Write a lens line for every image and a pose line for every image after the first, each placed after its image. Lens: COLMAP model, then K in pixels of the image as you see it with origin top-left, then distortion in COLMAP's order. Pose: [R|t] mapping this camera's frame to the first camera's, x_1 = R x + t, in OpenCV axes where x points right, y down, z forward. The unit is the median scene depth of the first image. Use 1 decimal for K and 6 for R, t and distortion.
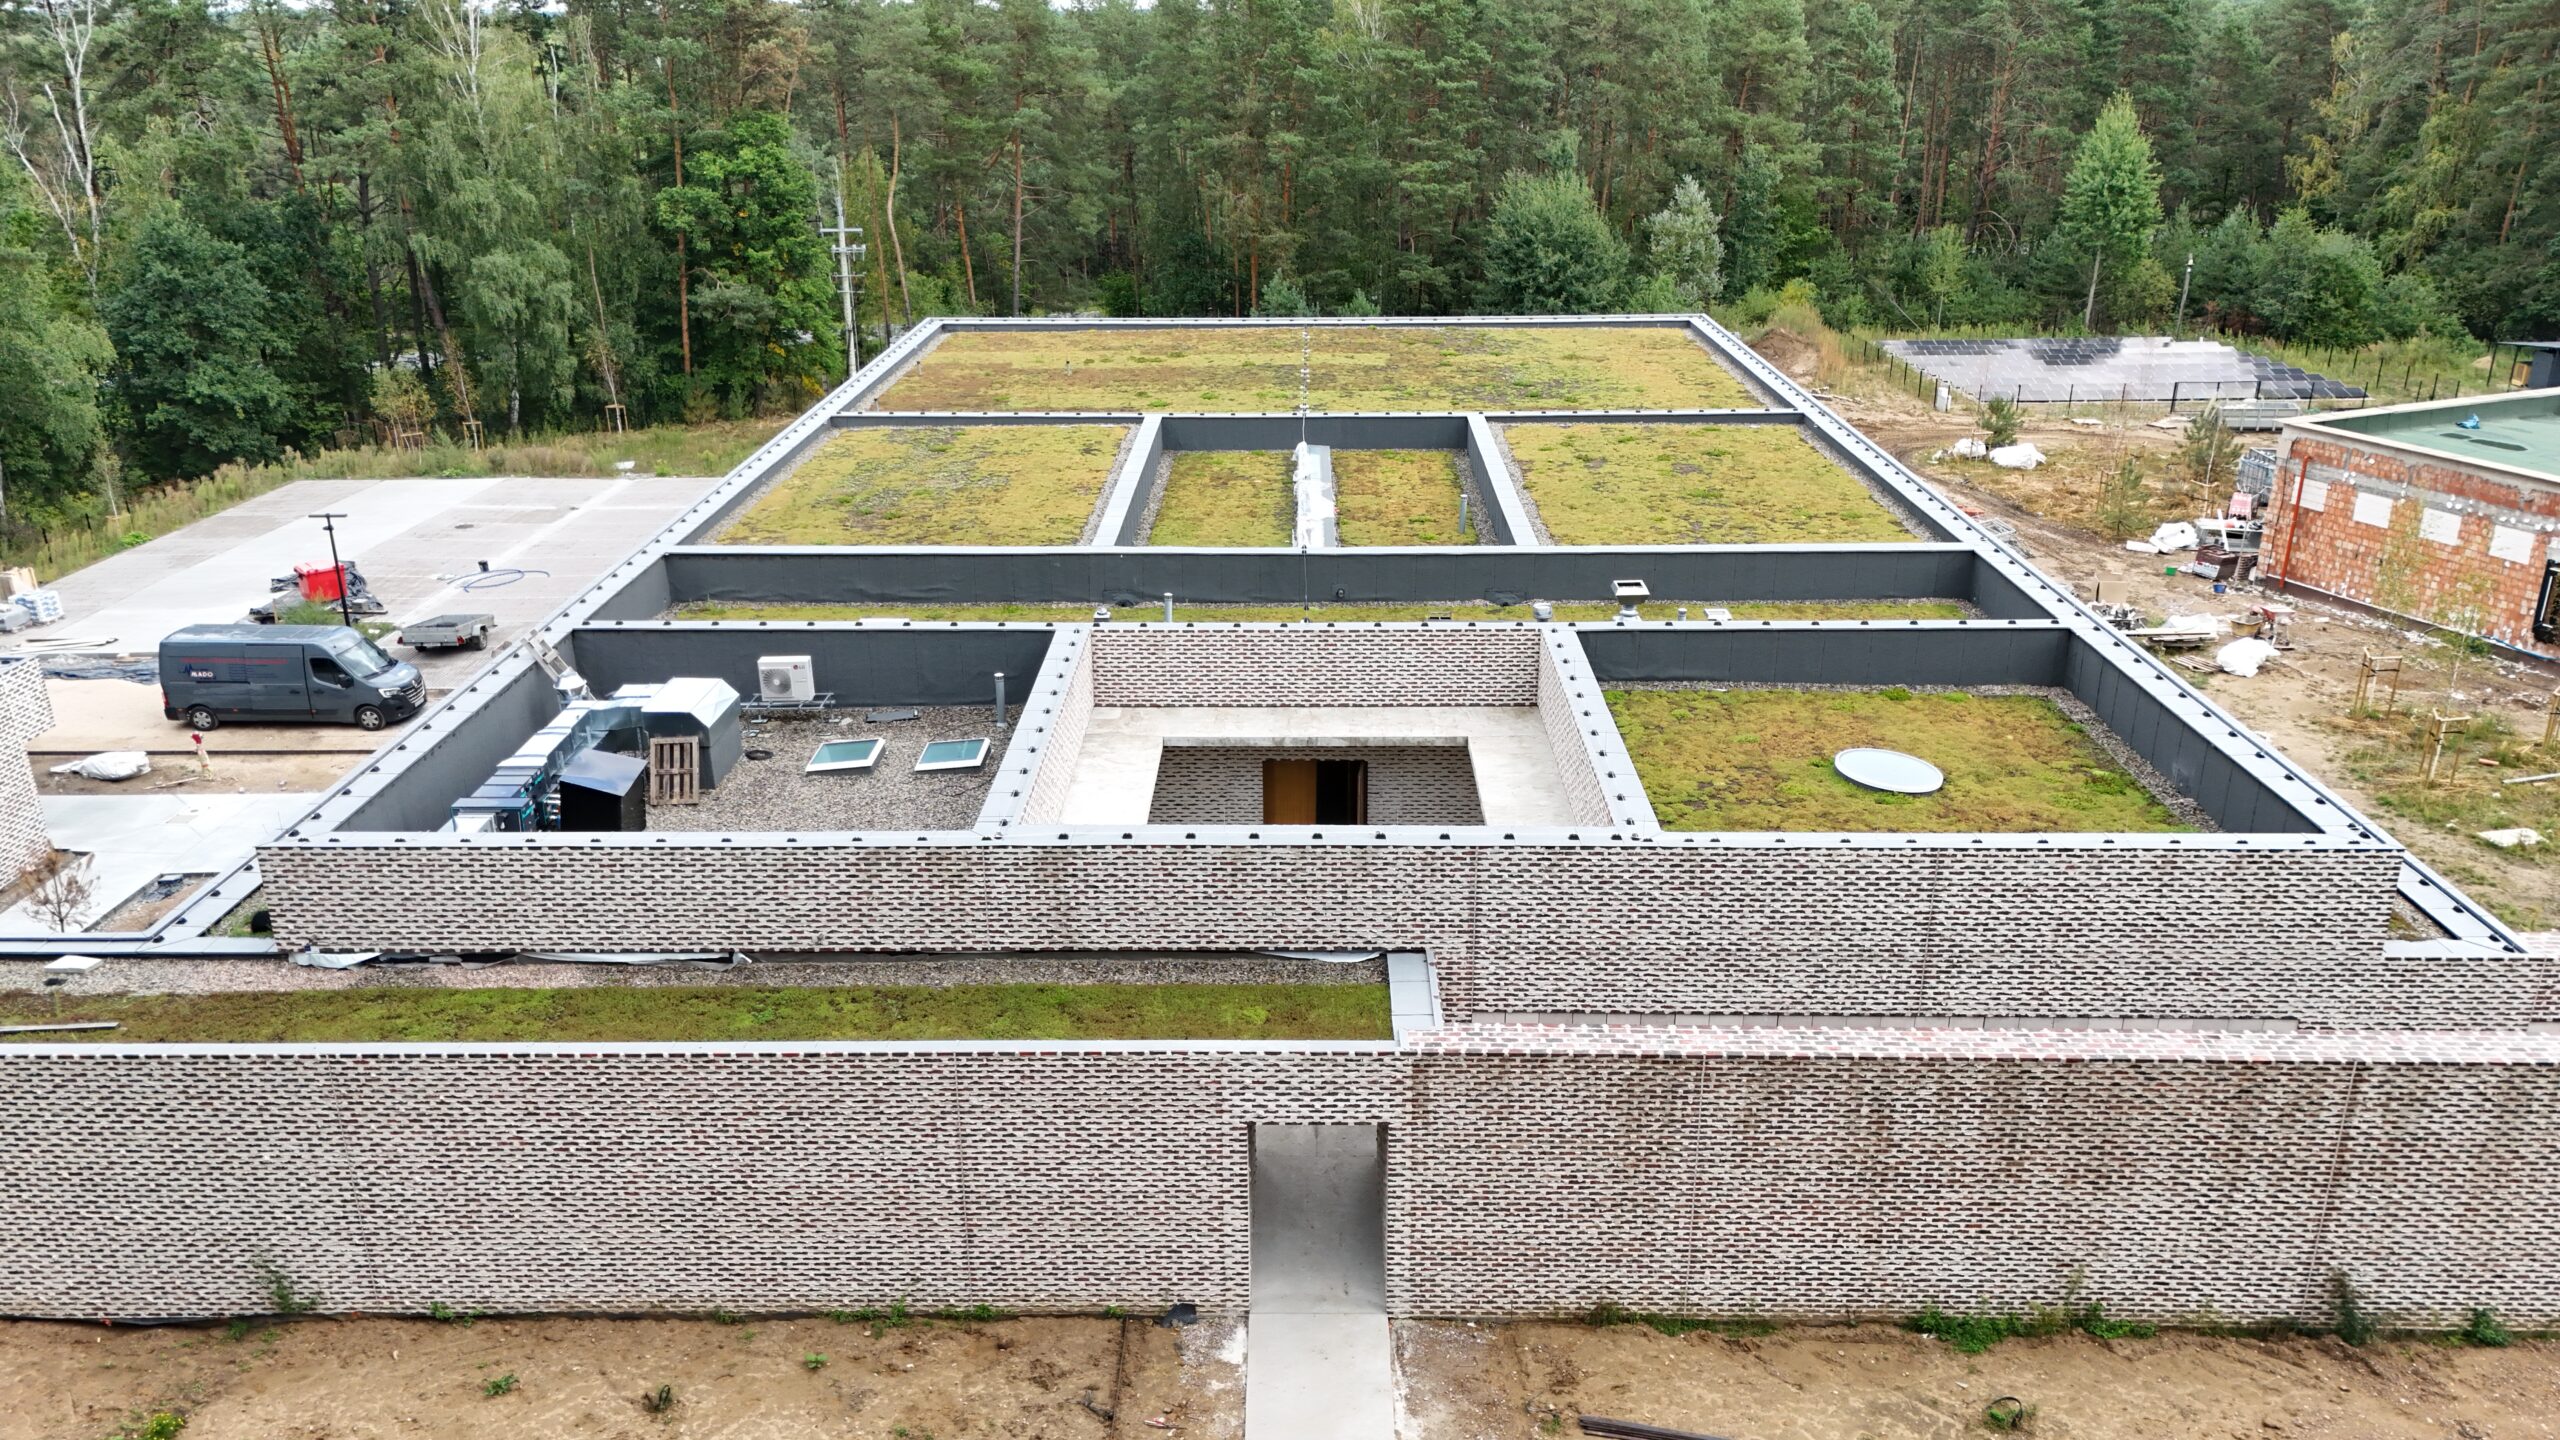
lens RADIAL K [[1851.1, 0, 1280.8], [0, 1851.1, 716.8], [0, 0, 1]] dist [0.013044, -0.001954]
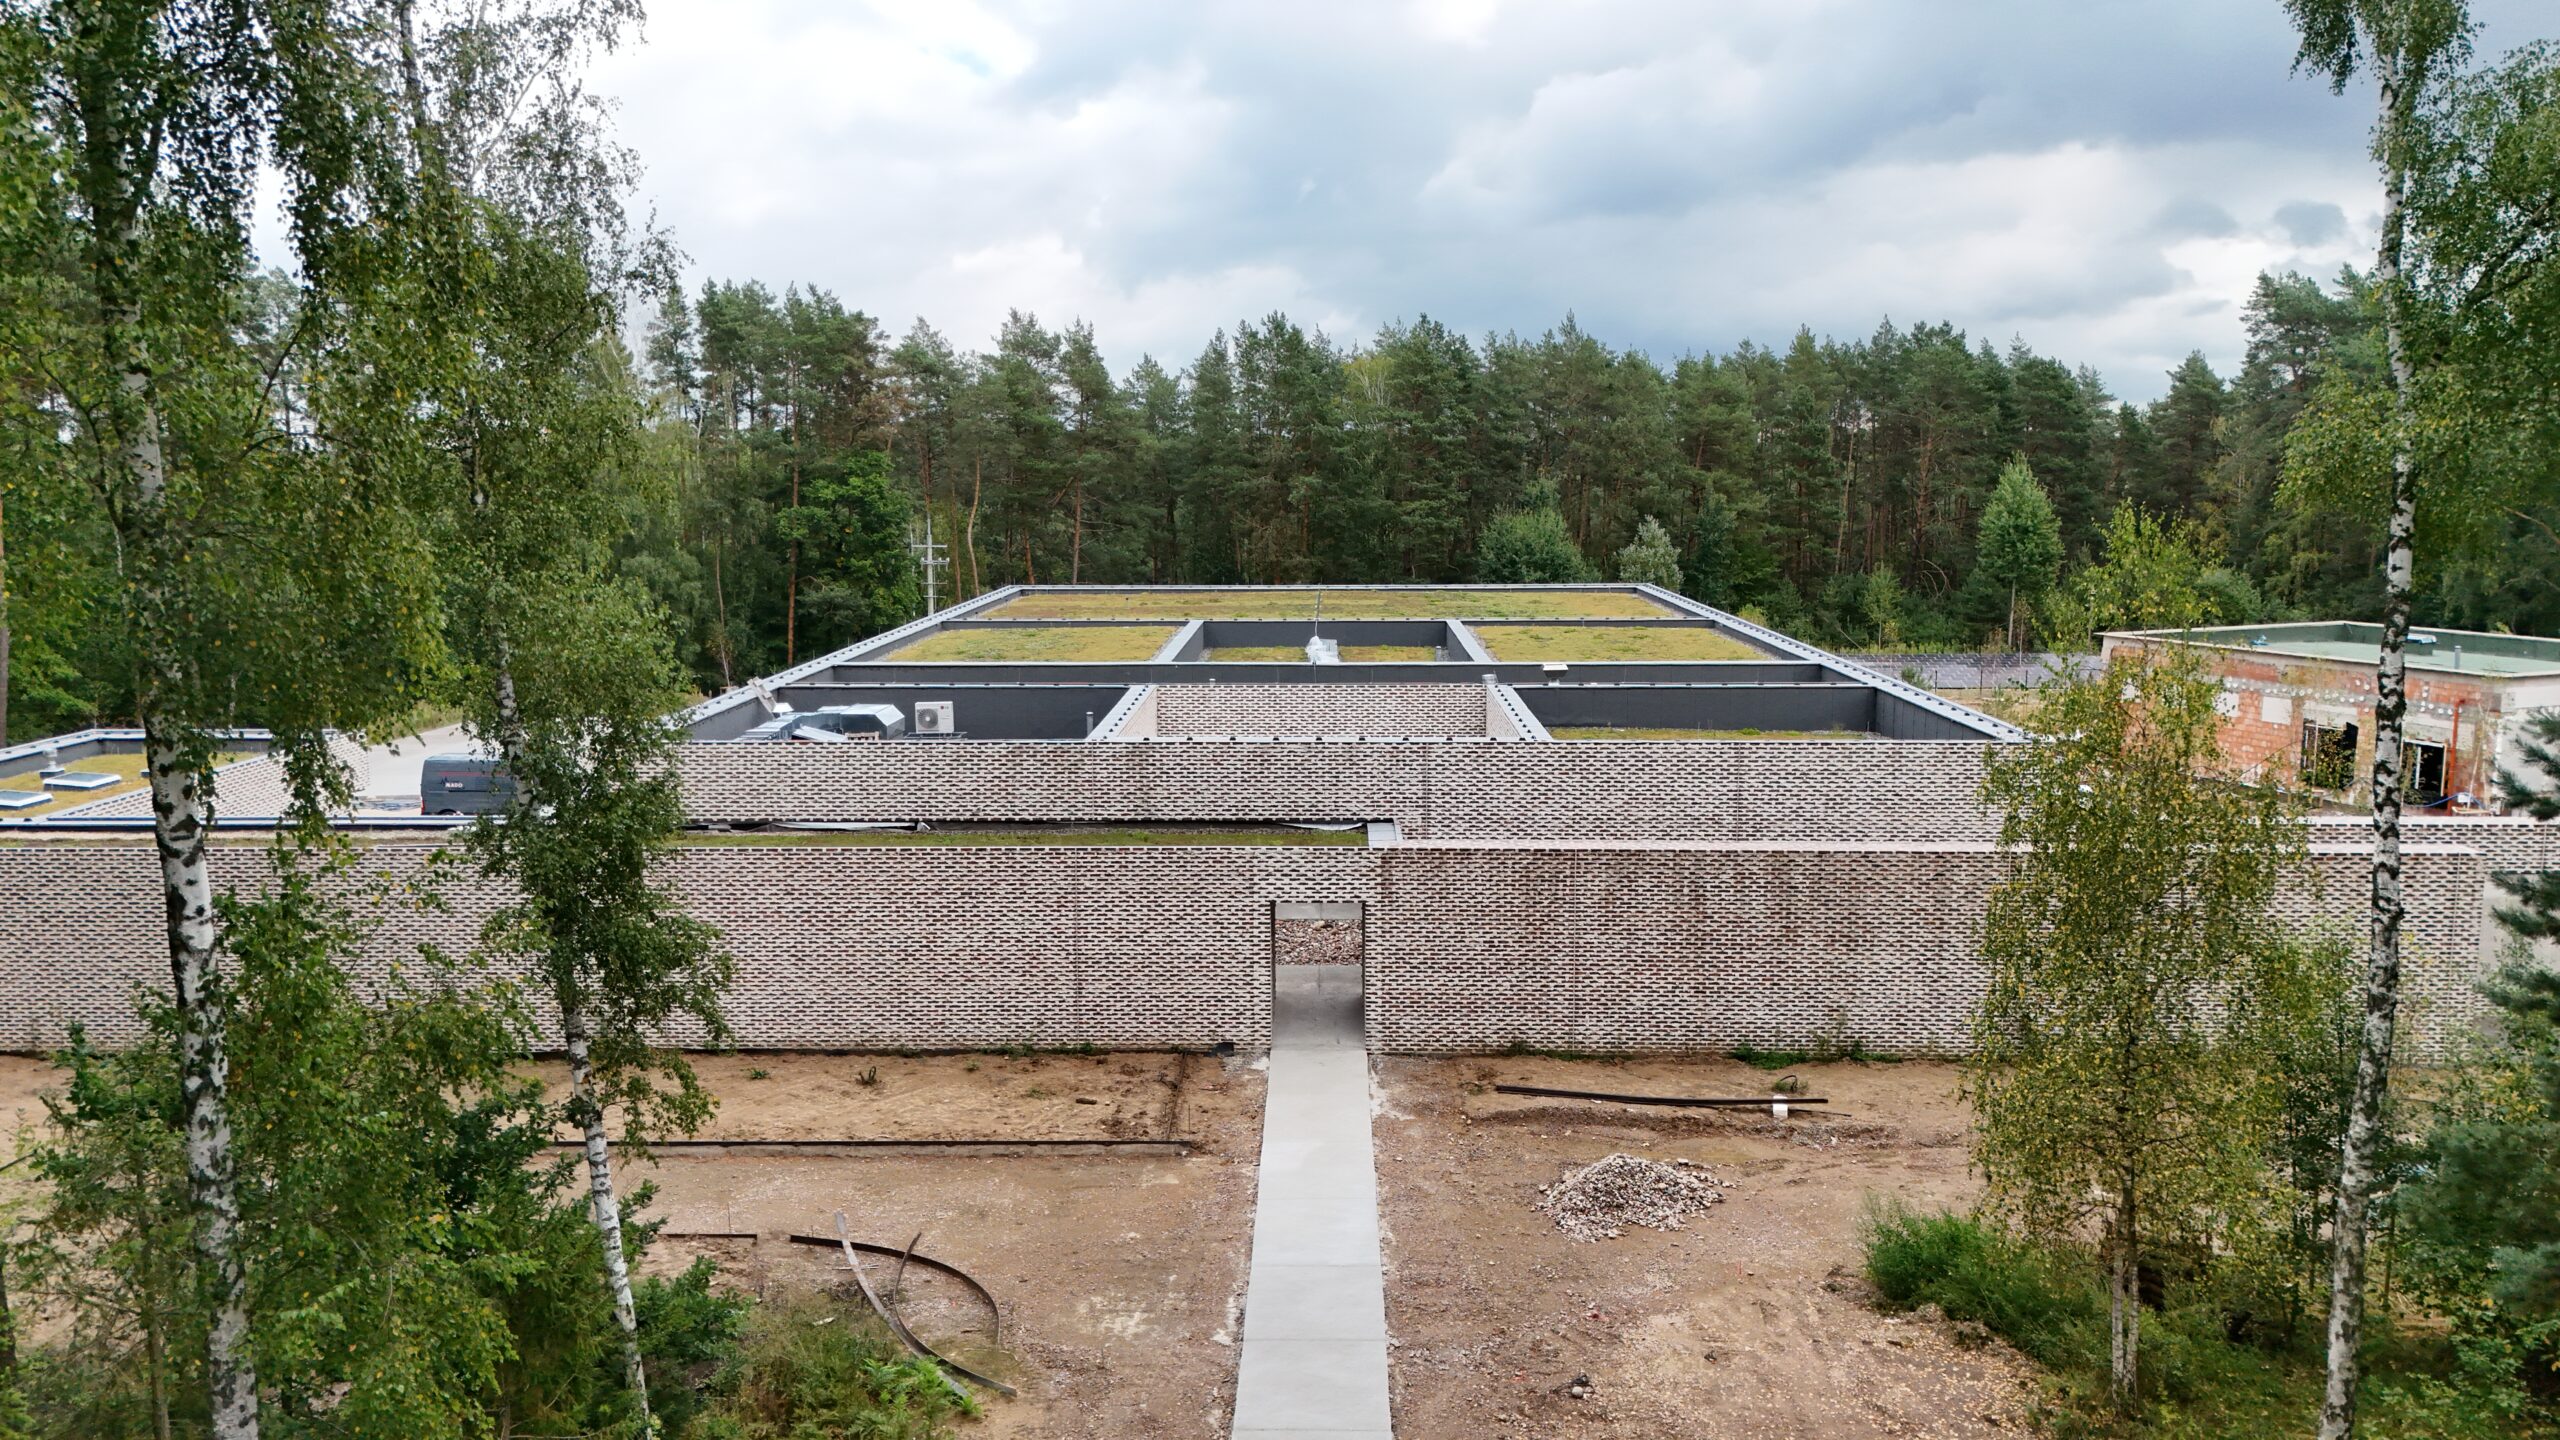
lens RADIAL K [[1851.1, 0, 1281.1], [0, 1851.1, 723.2], [0, 0, 1]] dist [0.013044, -0.001954]
pose [[0.999926, 0.003461, -0.011637, 0.002532], [-0.005944, 0.975347, -0.220598, 0.142454], [0.010586, 0.220650, 0.975296, -0.166098]]
